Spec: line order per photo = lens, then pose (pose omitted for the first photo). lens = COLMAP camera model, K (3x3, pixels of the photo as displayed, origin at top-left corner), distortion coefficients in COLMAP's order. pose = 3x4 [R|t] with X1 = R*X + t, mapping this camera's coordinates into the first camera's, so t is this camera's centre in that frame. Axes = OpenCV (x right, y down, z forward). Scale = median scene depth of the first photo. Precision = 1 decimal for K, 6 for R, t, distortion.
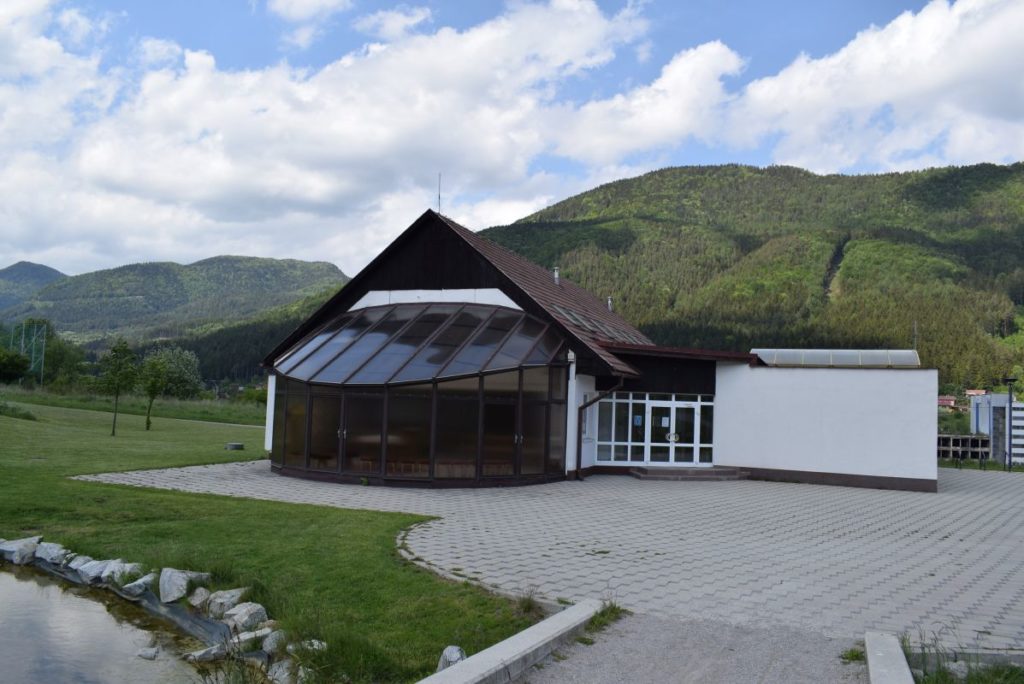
lens RADIAL K [[806.0, 0, 512.0], [0, 806.0, 342.0], [0, 0, 1]] dist [-0.089319, 0.003310]
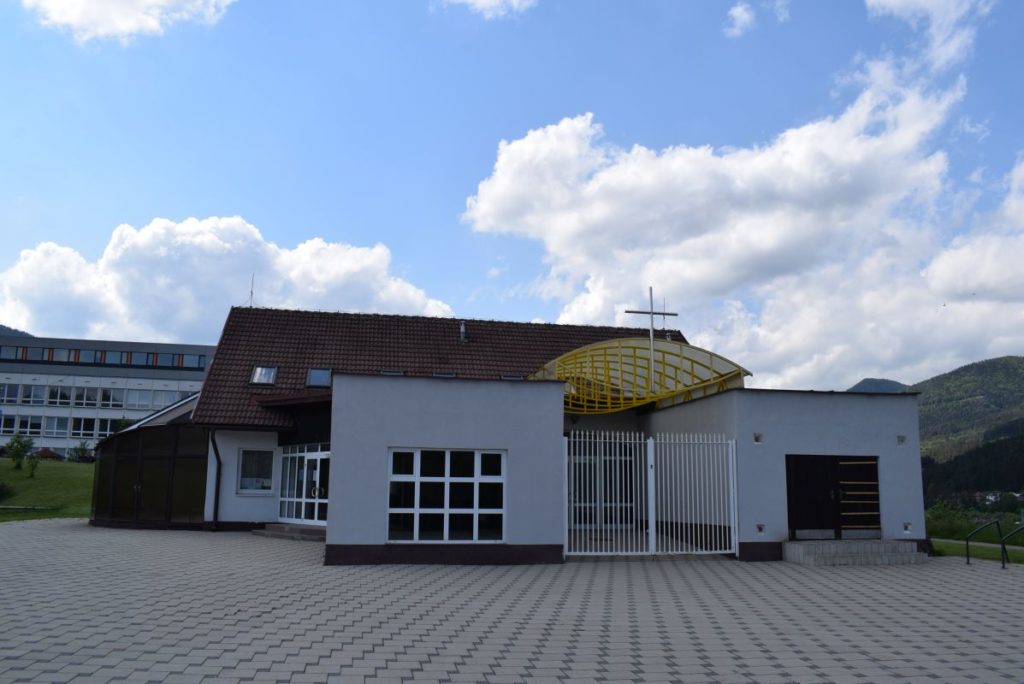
lens RADIAL K [[806.0, 0, 512.0], [0, 806.0, 342.0], [0, 0, 1]] dist [-0.089319, 0.003310]
pose [[0.536359, -0.182414, -0.824041, 1.086365], [0.068576, 0.982555, -0.172868, 0.122850], [0.841199, 0.036210, 0.539511, 0.693522]]
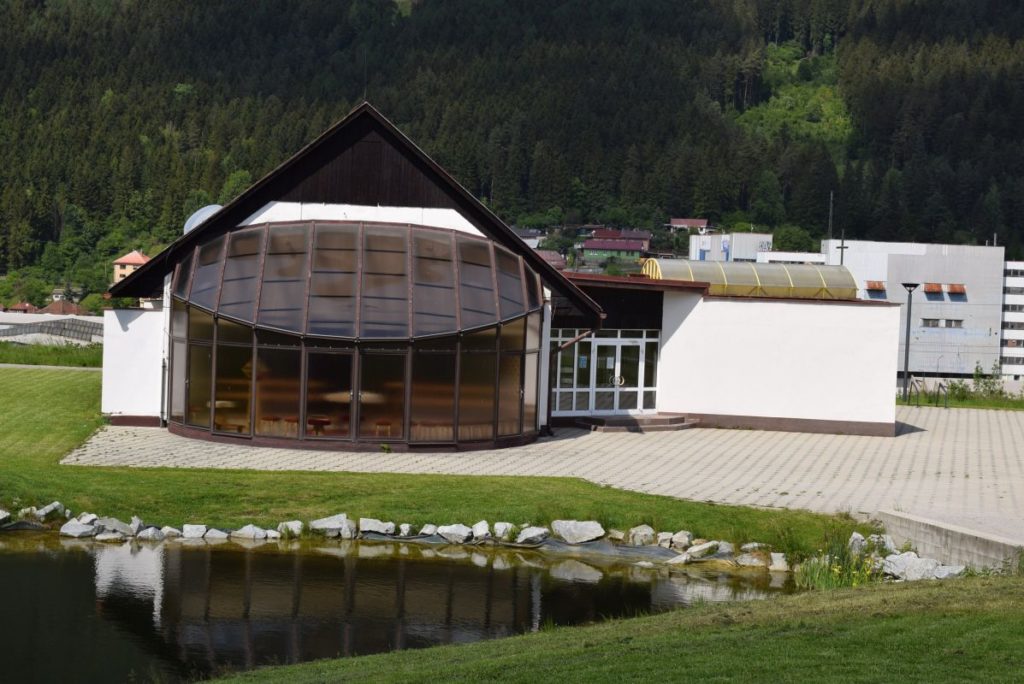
lens RADIAL K [[1960.9, 0, 512.0], [0, 1960.9, 342.0], [0, 0, 1]] dist [0.000705, 0.041919]
pose [[0.895086, -0.020909, 0.445403, -0.818087], [-0.039345, 0.991300, 0.125604, -0.176656], [-0.444154, -0.129951, 0.886476, -0.776582]]
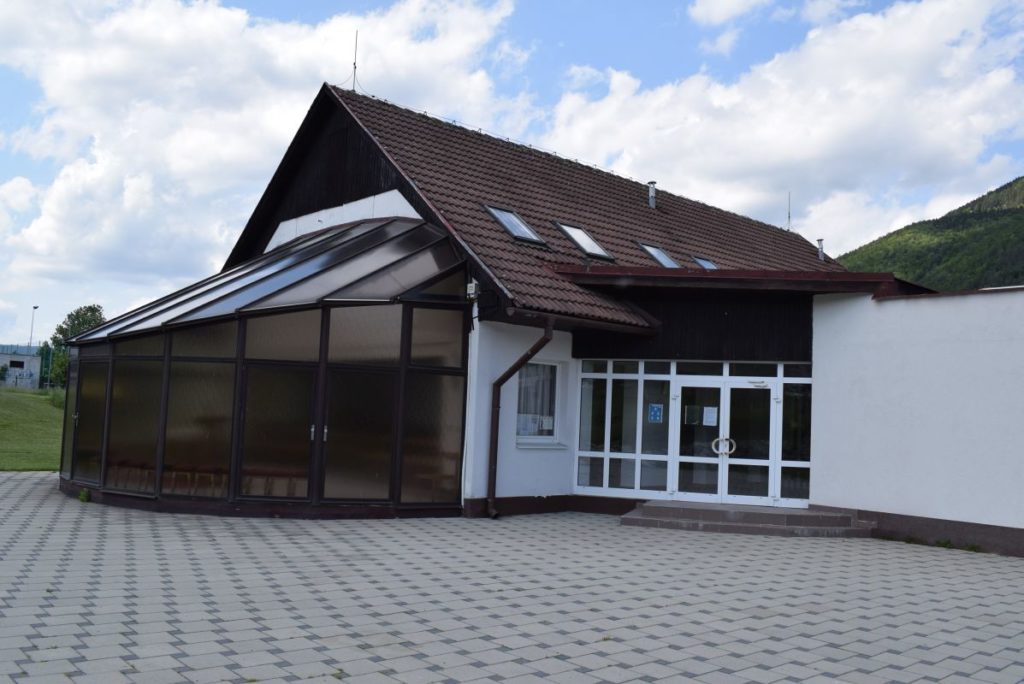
lens RADIAL K [[897.1, 0, 525.9], [0, 897.1, 343.7], [0, 0, 1]] dist [-0.085183, -0.000034]
pose [[0.893777, -0.036099, -0.447057, 0.344175], [0.022484, 0.999109, -0.035726, 0.070794], [0.447949, 0.021880, 0.893792, 0.431346]]
